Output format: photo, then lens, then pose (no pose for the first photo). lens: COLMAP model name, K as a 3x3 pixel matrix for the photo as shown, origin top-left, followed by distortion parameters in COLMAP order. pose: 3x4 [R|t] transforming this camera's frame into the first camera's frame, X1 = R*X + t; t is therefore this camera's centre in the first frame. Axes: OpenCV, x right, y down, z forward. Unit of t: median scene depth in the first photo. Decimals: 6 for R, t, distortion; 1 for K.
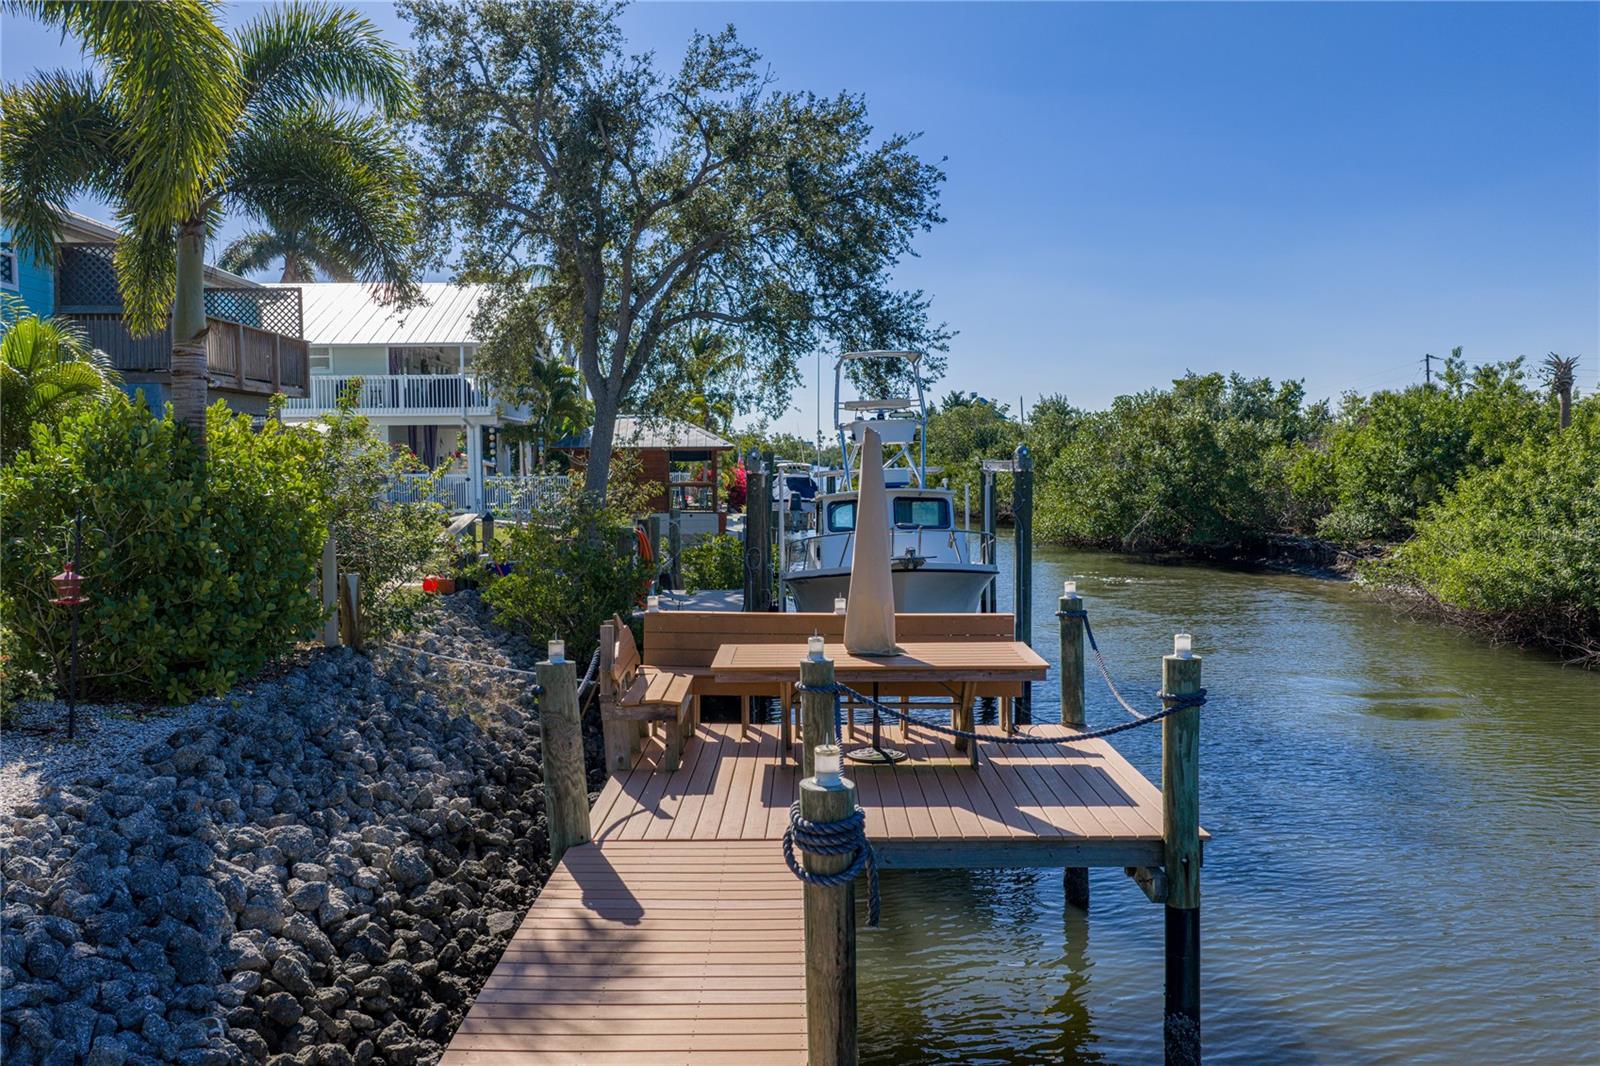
lens RADIAL K [[1370.1, 0, 779.7], [0, 1370.1, 502.3], [0, 0, 1]] dist [0.000374, -0.010776]
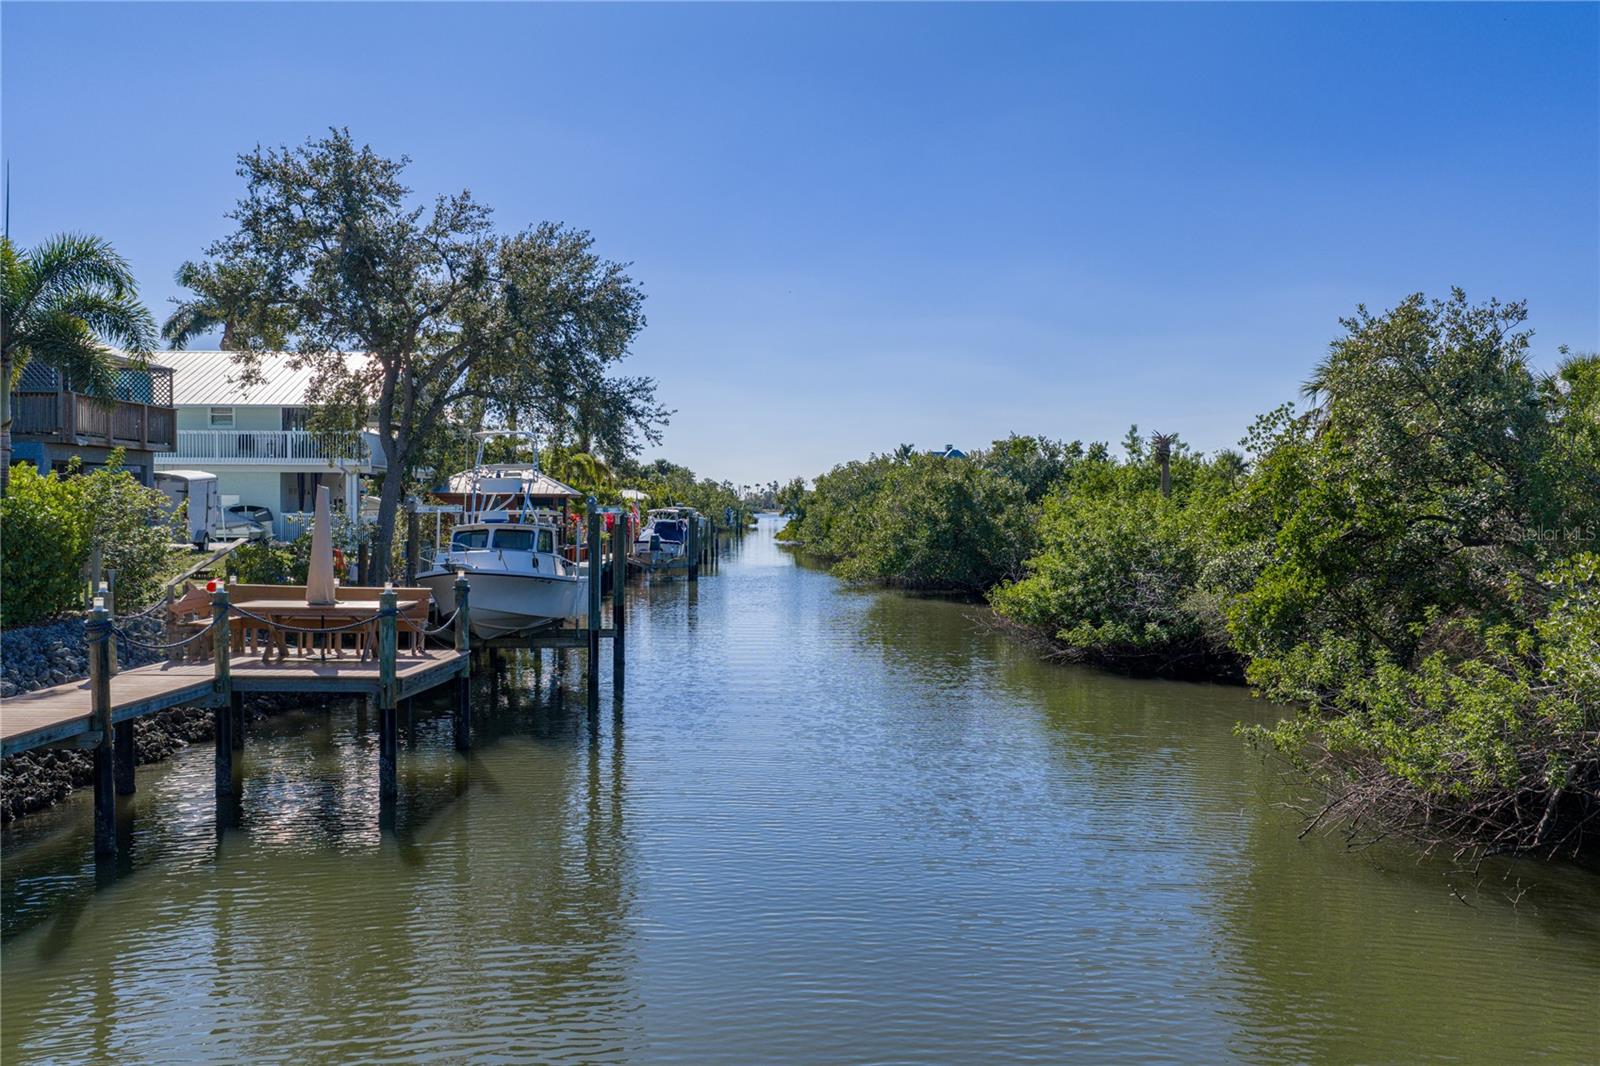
lens RADIAL K [[1370.1, 0, 779.7], [0, 1370.1, 502.3], [0, 0, 1]] dist [0.000374, -0.010776]
pose [[0.999882, 0.015128, -0.002801, 0.236592], [-0.015216, 0.999278, -0.034816, 0.008740], [0.002272, 0.034855, 0.999390, -0.303381]]
